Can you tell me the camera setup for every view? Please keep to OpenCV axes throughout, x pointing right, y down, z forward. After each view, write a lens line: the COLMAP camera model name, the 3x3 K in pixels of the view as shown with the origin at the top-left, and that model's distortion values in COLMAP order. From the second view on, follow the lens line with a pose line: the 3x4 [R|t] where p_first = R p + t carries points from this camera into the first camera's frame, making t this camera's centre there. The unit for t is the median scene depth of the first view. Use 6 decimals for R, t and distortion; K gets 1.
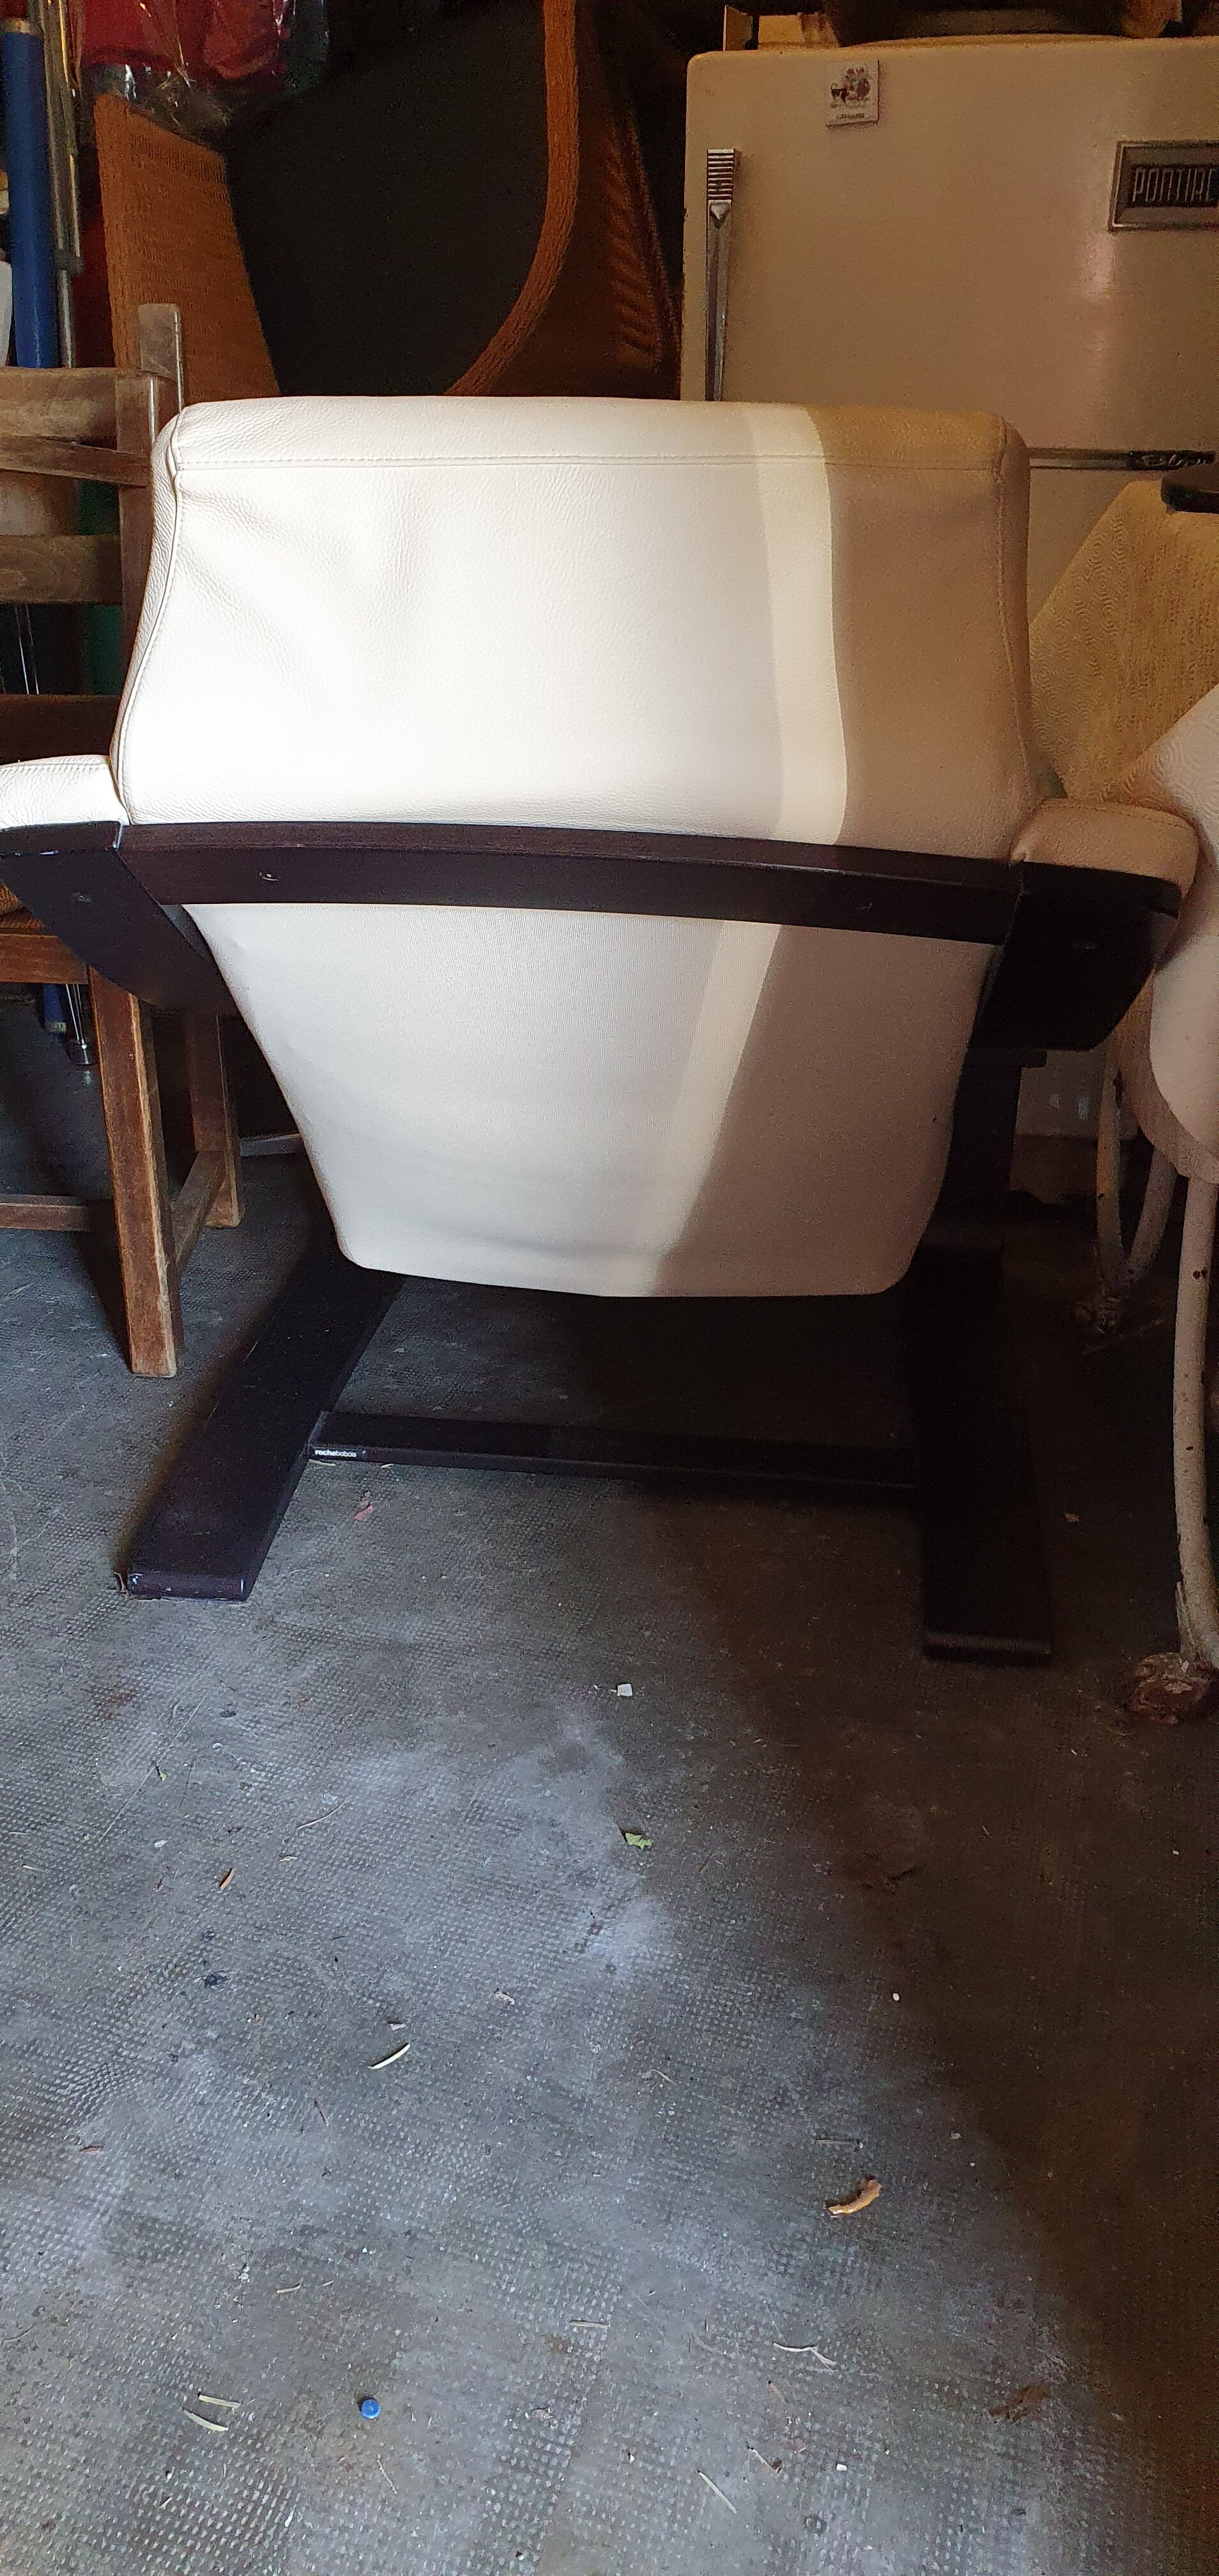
lens RADIAL K [[2040.9, 0, 609.5], [0, 2040.9, 1288.0], [0, 0, 1]] dist [-0.111301, 0.115755]
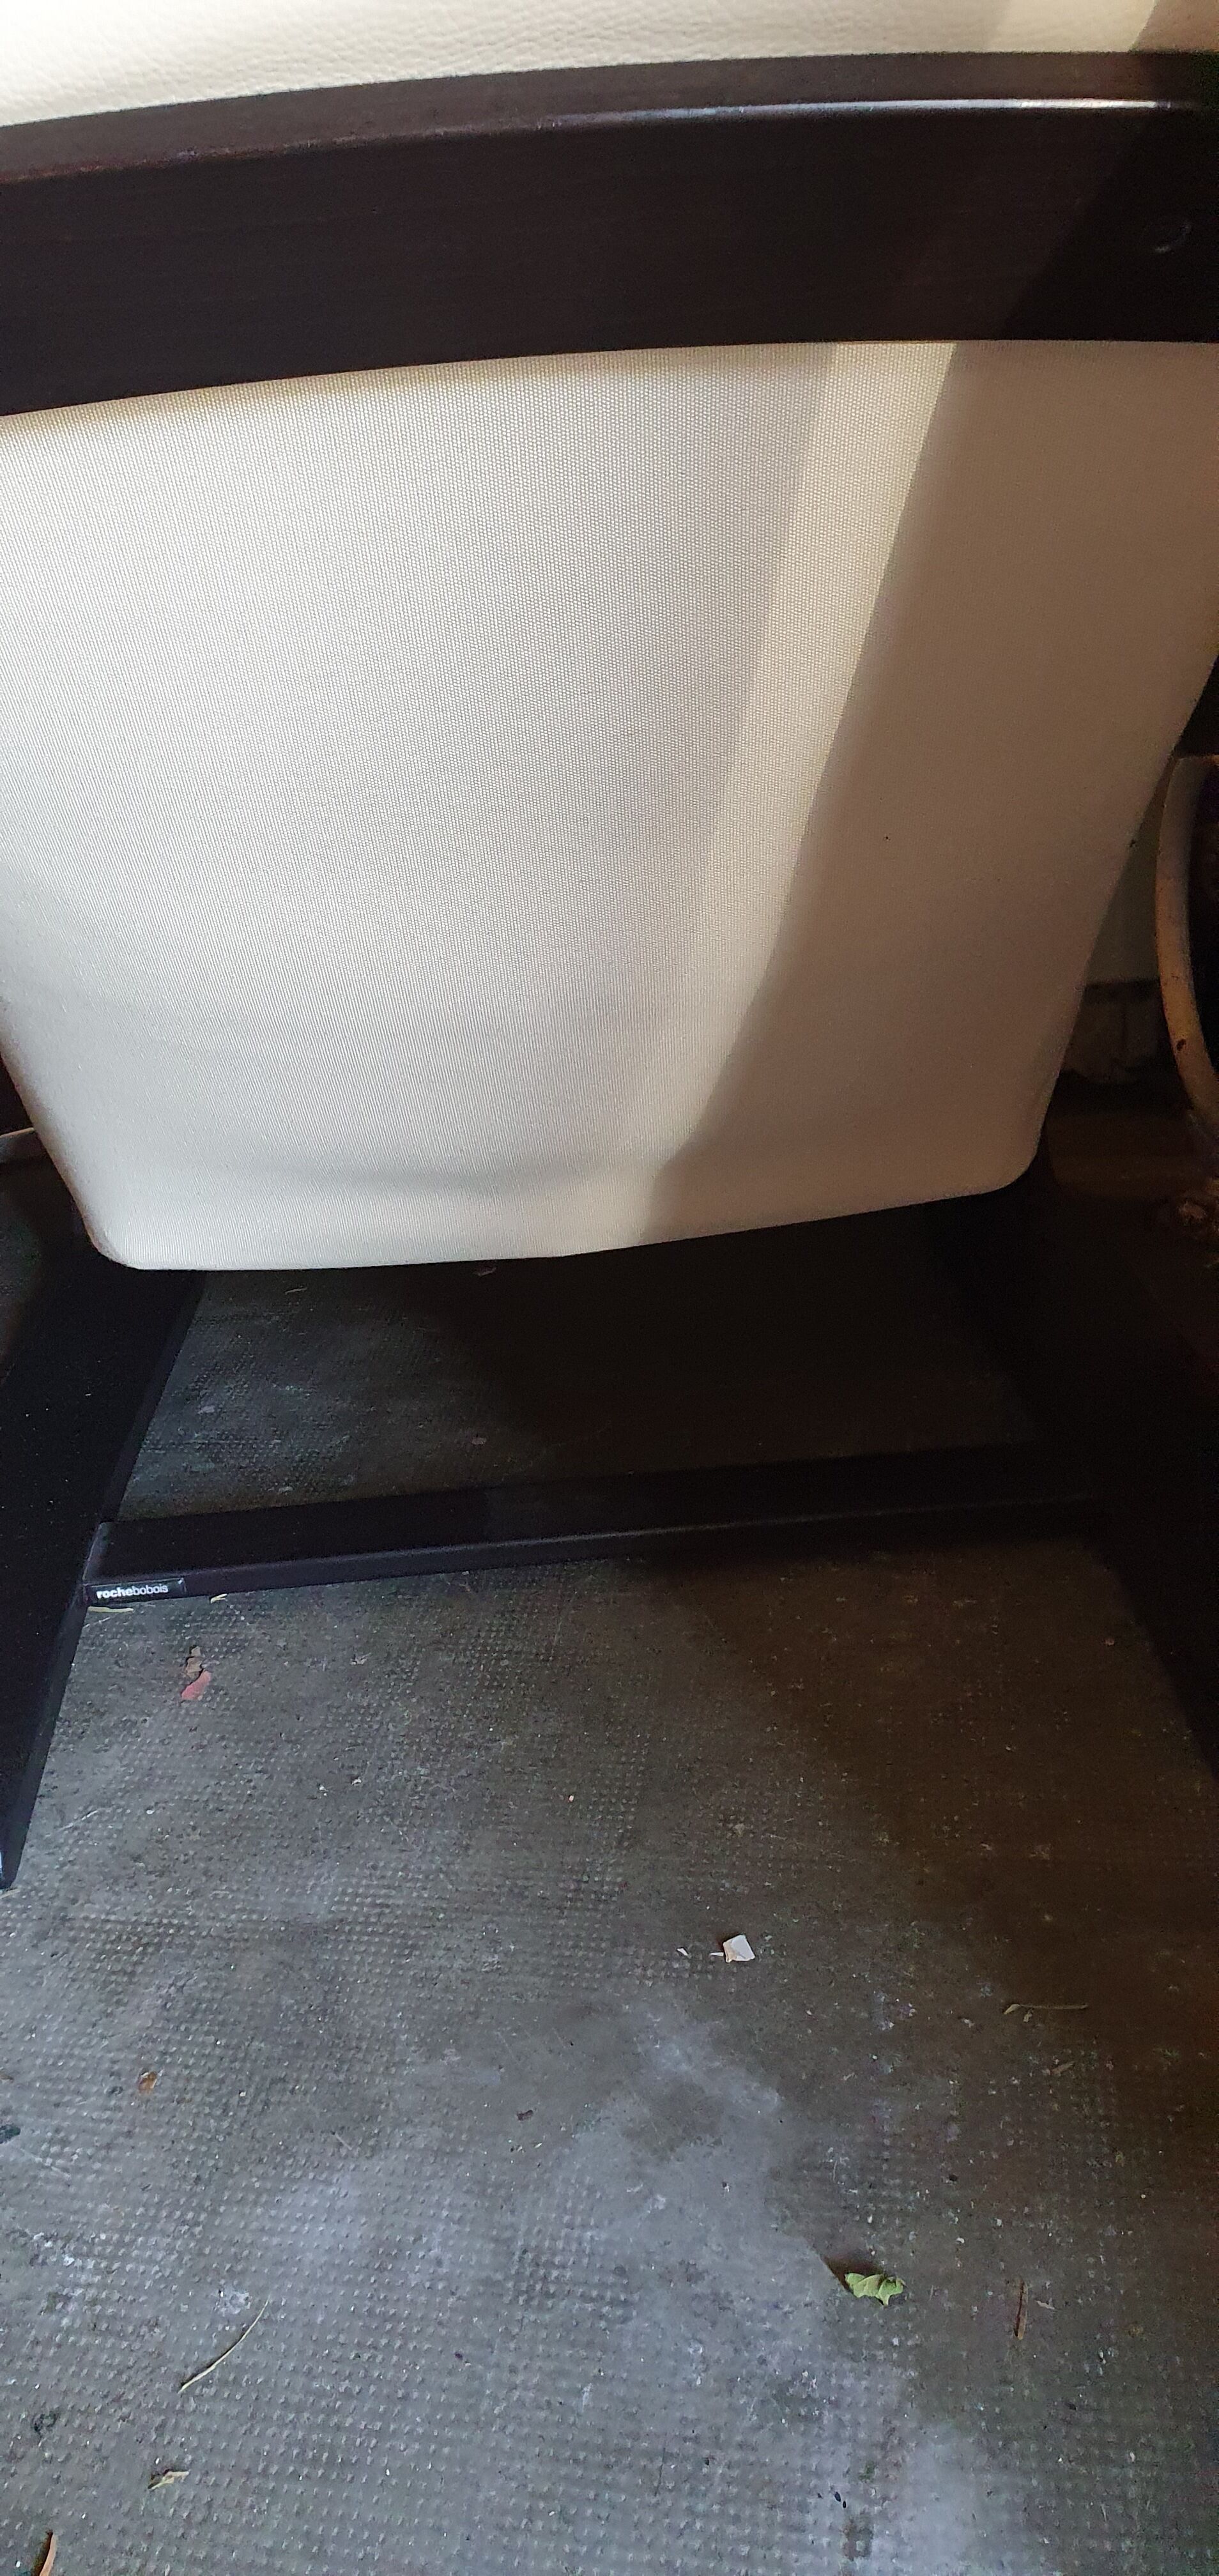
lens RADIAL K [[2040.9, 0, 609.5], [0, 2040.9, 1288.0], [0, 0, 1]] dist [-0.111301, 0.115755]
pose [[0.982357, -0.140917, 0.122950, -0.066414], [0.143150, 0.989656, -0.009479, 0.022505], [-0.120342, 0.026912, 0.992368, 0.453949]]
